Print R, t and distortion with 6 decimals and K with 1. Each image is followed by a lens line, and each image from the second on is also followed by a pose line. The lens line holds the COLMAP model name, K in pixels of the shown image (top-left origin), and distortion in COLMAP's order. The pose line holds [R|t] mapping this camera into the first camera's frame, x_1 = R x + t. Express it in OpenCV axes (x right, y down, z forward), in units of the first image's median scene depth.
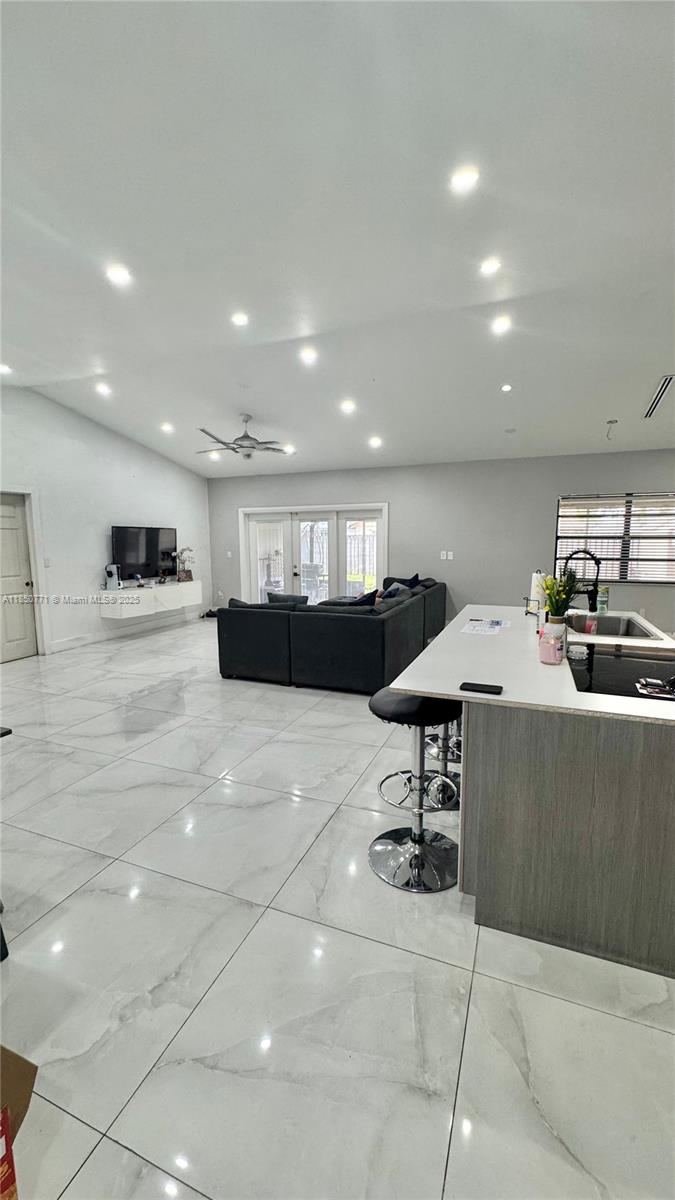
lens RADIAL K [[481.2, 0, 338.9], [0, 481.2, 598.6], [0, 0, 1]] dist [-0.001731, 0.001021]
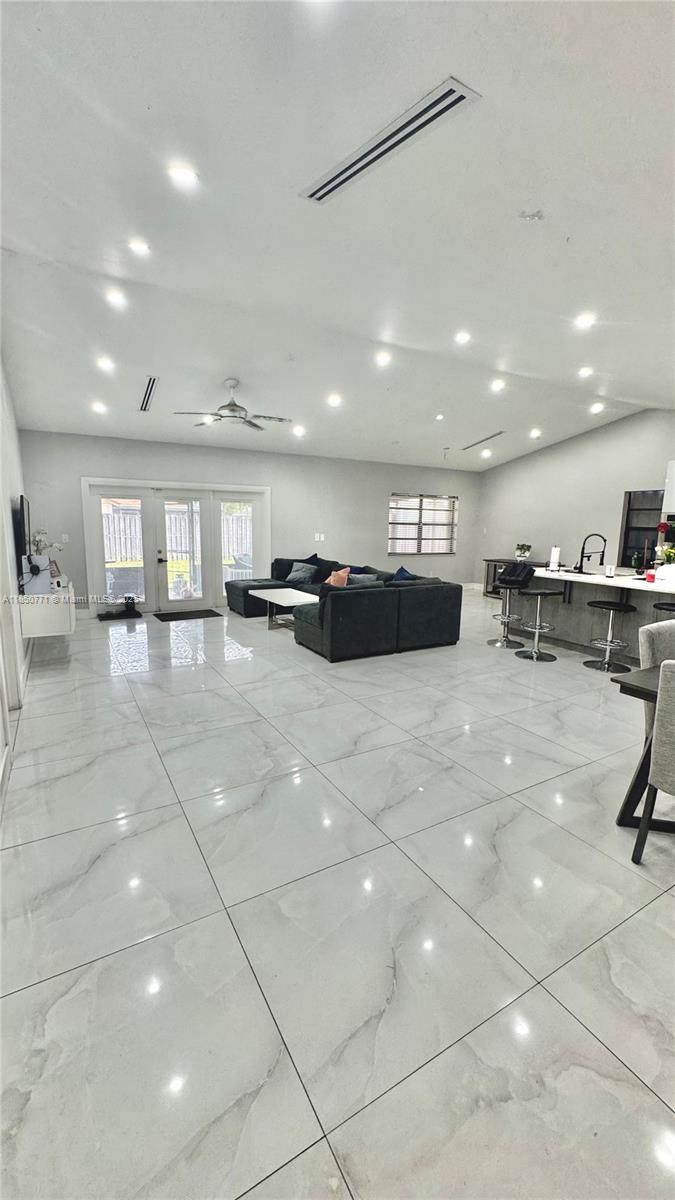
lens RADIAL K [[481.2, 0, 348.3], [0, 481.2, 578.5], [0, 0, 1]] dist [-0.001731, 0.001021]
pose [[0.607926, -0.073193, 0.790613, -0.731796], [0.079298, 0.996361, 0.031267, -0.024379], [-0.790024, 0.043686, 0.611518, 0.277262]]
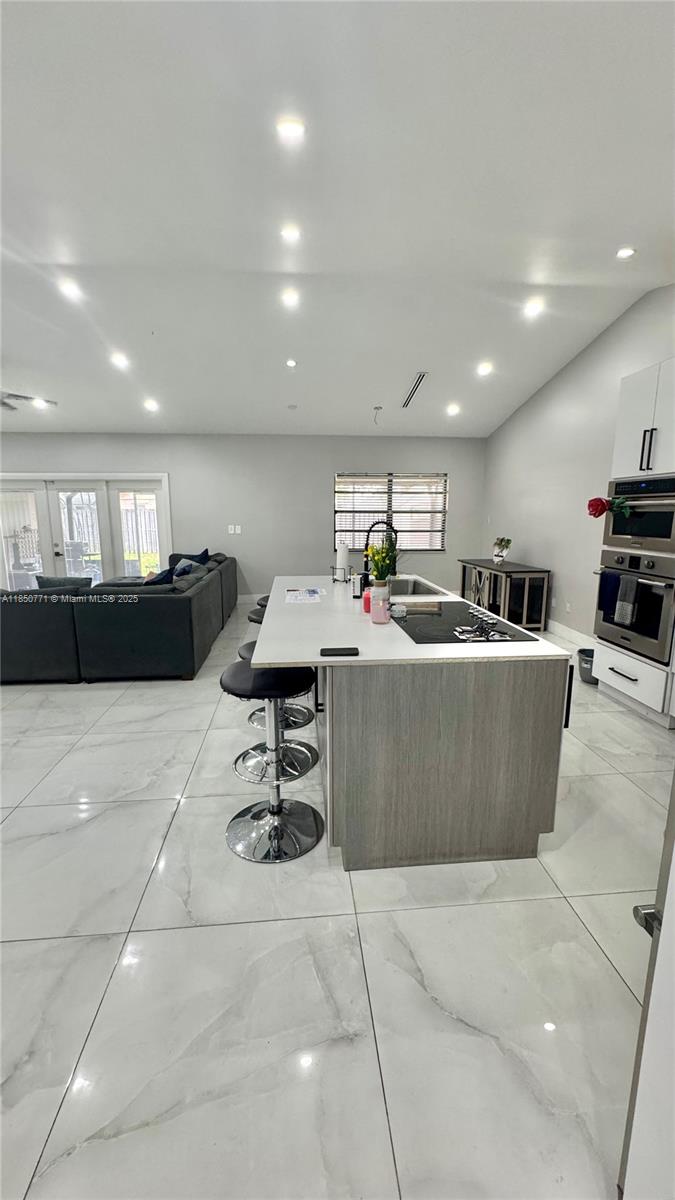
lens RADIAL K [[481.2, 0, 338.4], [0, 481.2, 598.6], [0, 0, 1]] dist [-0.001731, 0.001021]
pose [[0.891132, -0.075667, 0.447390, -0.043725], [0.053308, 0.996628, 0.062377, 0.001639], [-0.450601, -0.031736, 0.892161, 0.020230]]
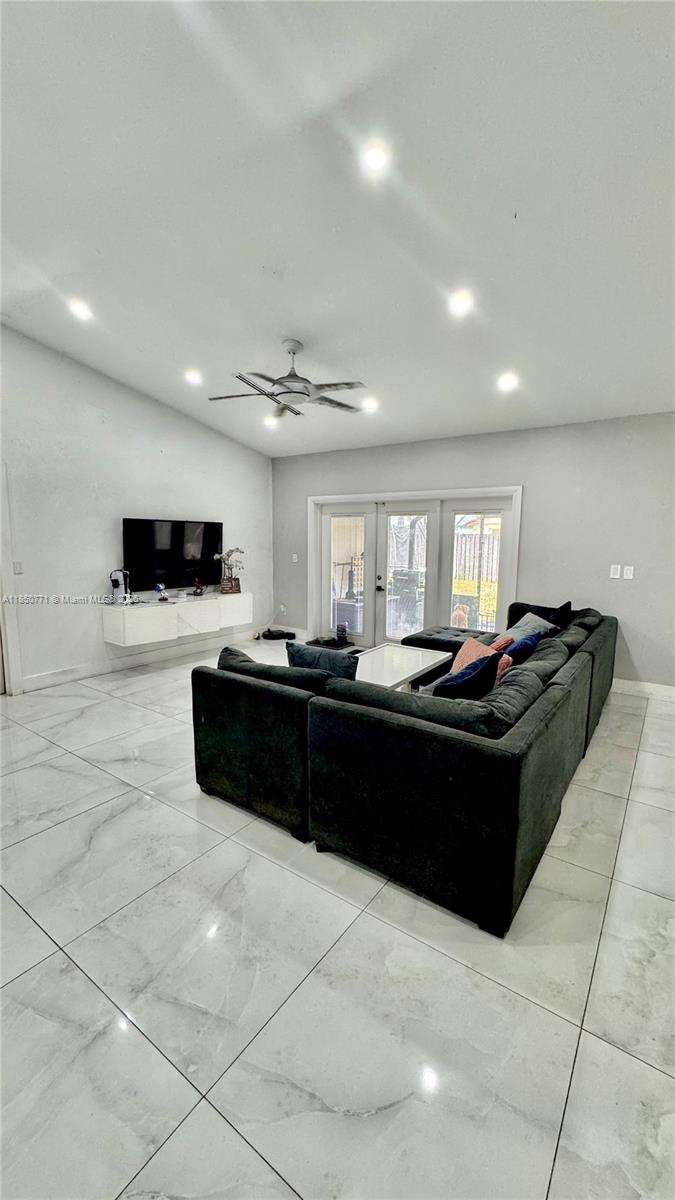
lens RADIAL K [[481.2, 0, 337.7], [0, 481.2, 599.4], [0, 0, 1]] dist [-0.001731, 0.001021]
pose [[0.971472, 0.047695, -0.232309, 0.022540], [-0.046026, 0.998861, 0.012602, -0.052373], [0.232645, -0.001551, 0.972560, 0.372249]]
